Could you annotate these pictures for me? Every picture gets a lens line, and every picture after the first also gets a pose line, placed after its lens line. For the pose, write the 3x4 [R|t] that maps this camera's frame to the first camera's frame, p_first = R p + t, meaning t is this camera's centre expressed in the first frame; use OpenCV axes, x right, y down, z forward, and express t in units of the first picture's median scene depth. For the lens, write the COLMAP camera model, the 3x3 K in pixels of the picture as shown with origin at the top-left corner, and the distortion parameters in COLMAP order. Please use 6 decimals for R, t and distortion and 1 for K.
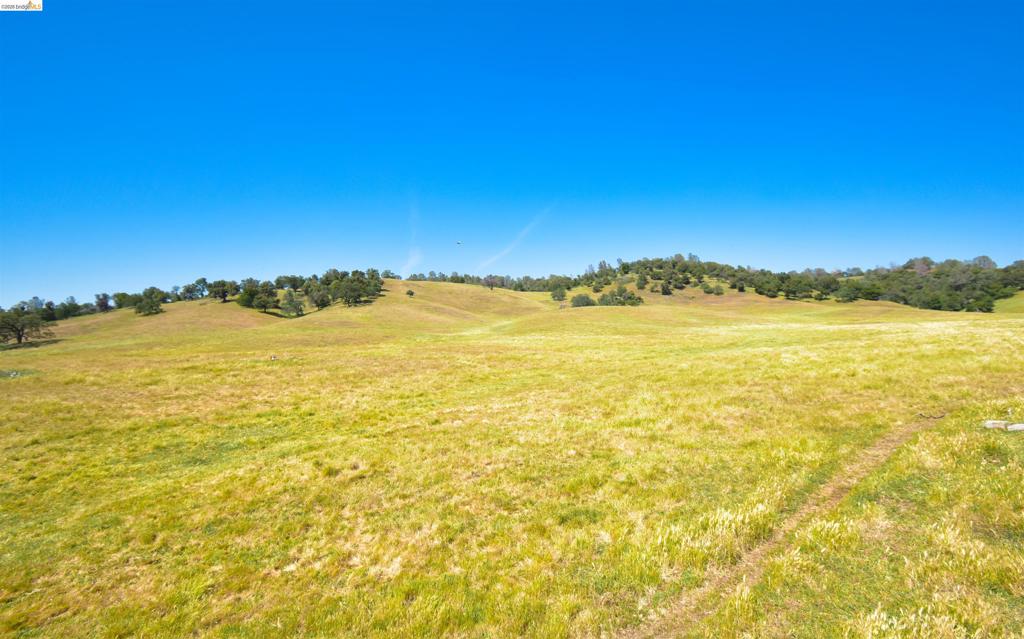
lens RADIAL K [[489.3, 0, 519.9], [0, 489.3, 316.0], [0, 0, 1]] dist [0.006518, -0.004825]
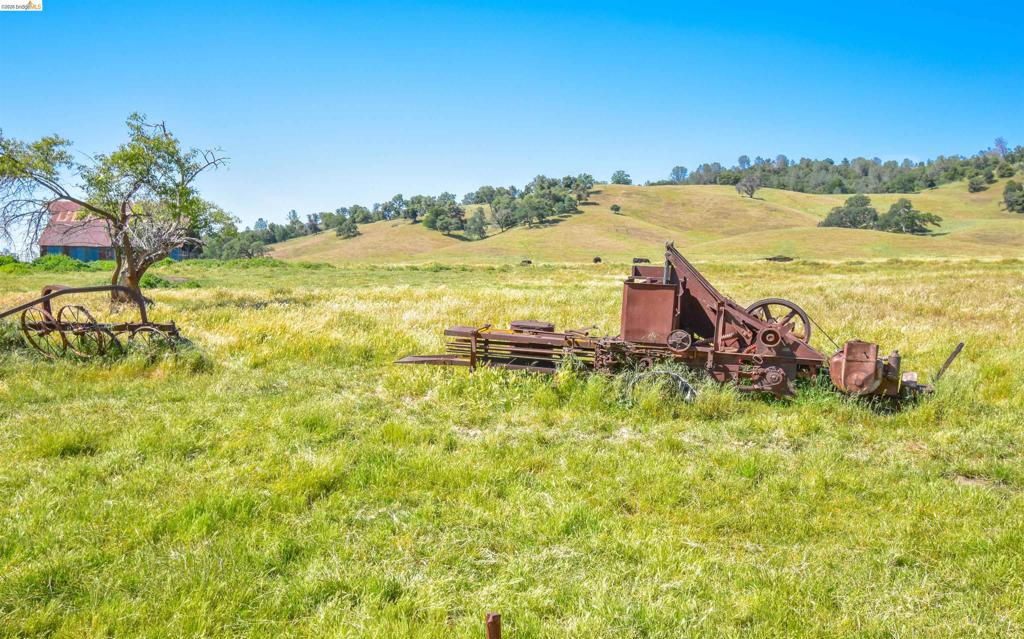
lens RADIAL K [[891.5, 0, 514.5], [0, 891.5, 313.7], [0, 0, 1]] dist [-0.033106, 0.007641]
pose [[0.869572, 0.042995, -0.491930, 1.852873], [0.007057, 0.995019, 0.099440, -0.122842], [0.493755, -0.089942, 0.864937, -1.683133]]
